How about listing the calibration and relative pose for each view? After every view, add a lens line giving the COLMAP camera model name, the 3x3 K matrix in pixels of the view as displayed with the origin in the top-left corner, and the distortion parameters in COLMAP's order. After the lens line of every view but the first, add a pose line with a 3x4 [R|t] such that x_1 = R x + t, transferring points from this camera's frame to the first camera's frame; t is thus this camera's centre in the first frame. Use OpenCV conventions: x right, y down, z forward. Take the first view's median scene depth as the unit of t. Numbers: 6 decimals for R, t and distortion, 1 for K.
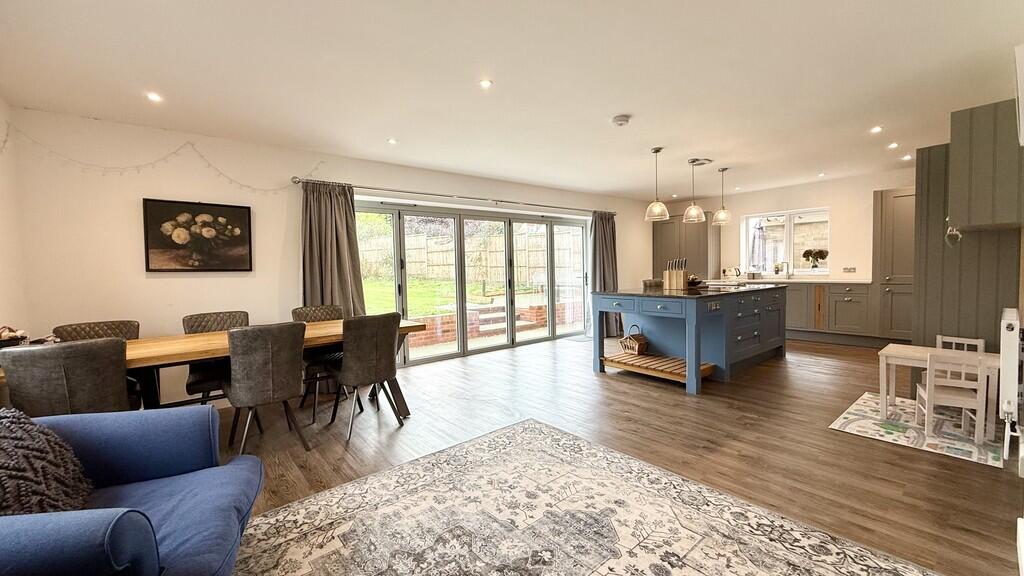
lens RADIAL K [[407.9, 0, 509.7], [0, 407.9, 288.8], [0, 0, 1]] dist [-0.002594, -0.000387]
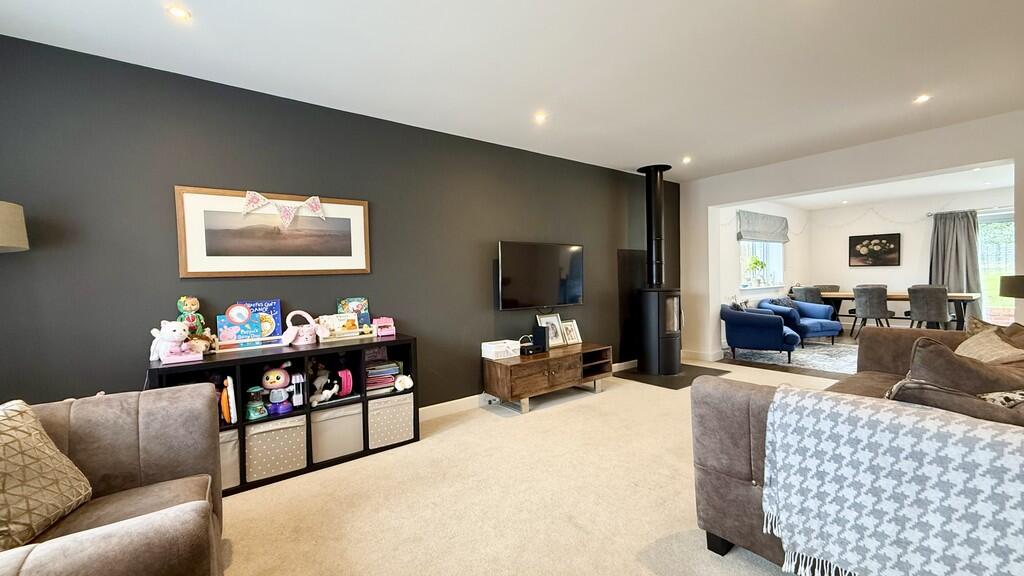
lens RADIAL K [[407.9, 0, 509.7], [0, 407.9, 288.8], [0, 0, 1]] dist [-0.002594, -0.000387]
pose [[-0.036984, 0.053996, -0.997856, 1.562612], [-0.018027, 0.998341, 0.054691, -0.005290], [0.999153, 0.020011, -0.035950, -0.901950]]
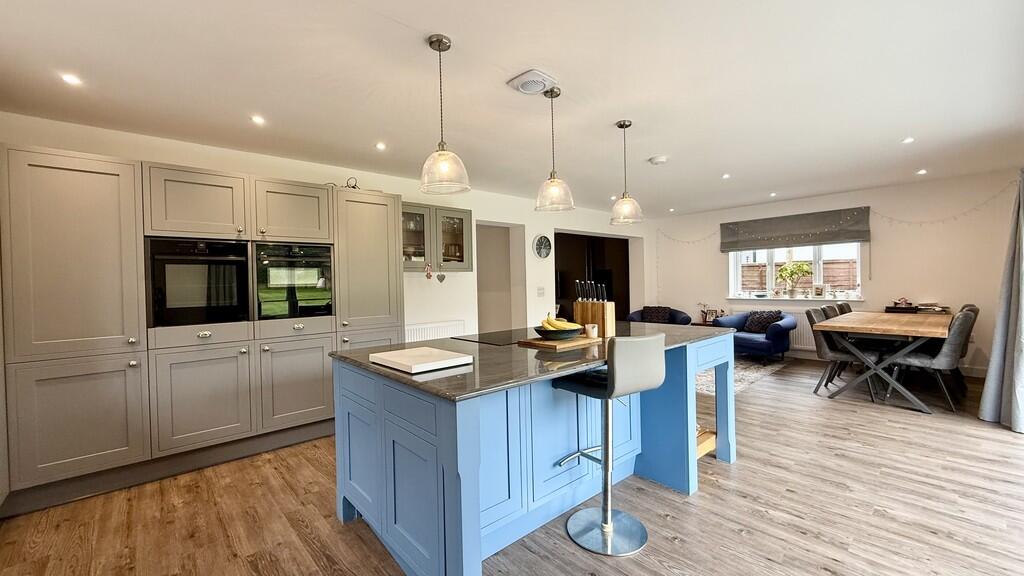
lens RADIAL K [[407.9, 0, 509.7], [0, 407.9, 288.8], [0, 0, 1]] dist [-0.002594, -0.000387]
pose [[-0.998009, 0.045738, -0.043423, 0.750823], [0.042821, 0.996909, 0.065868, -0.140078], [0.046301, 0.063877, -0.996883, 2.137200]]
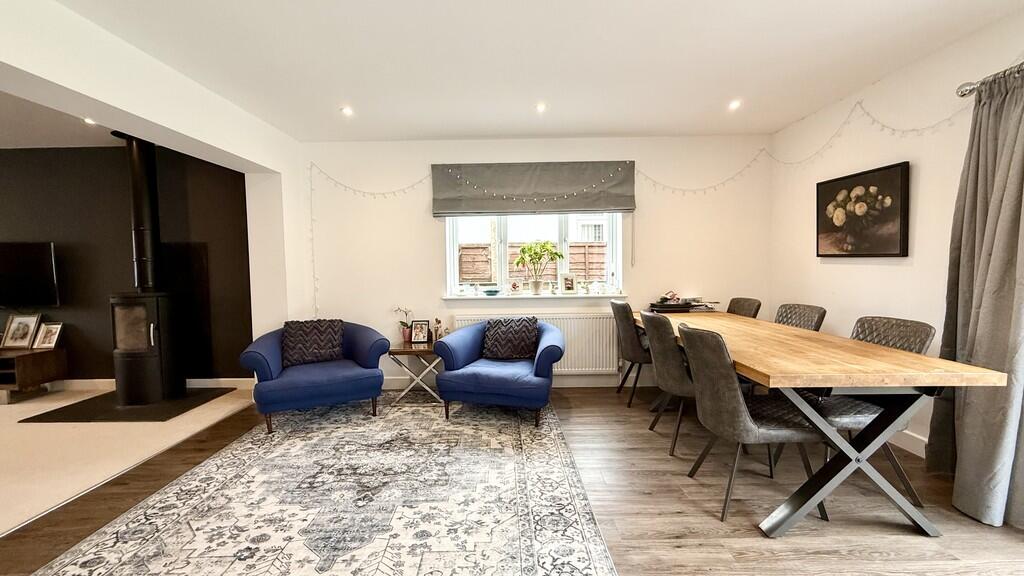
lens RADIAL K [[407.9, 0, 509.7], [0, 407.9, 288.8], [0, 0, 1]] dist [-0.002594, -0.000387]
pose [[-0.637645, 0.076708, -0.766501, 0.346710], [-0.008089, 0.994308, 0.106234, -0.063234], [0.770288, 0.073940, -0.633396, 1.029881]]
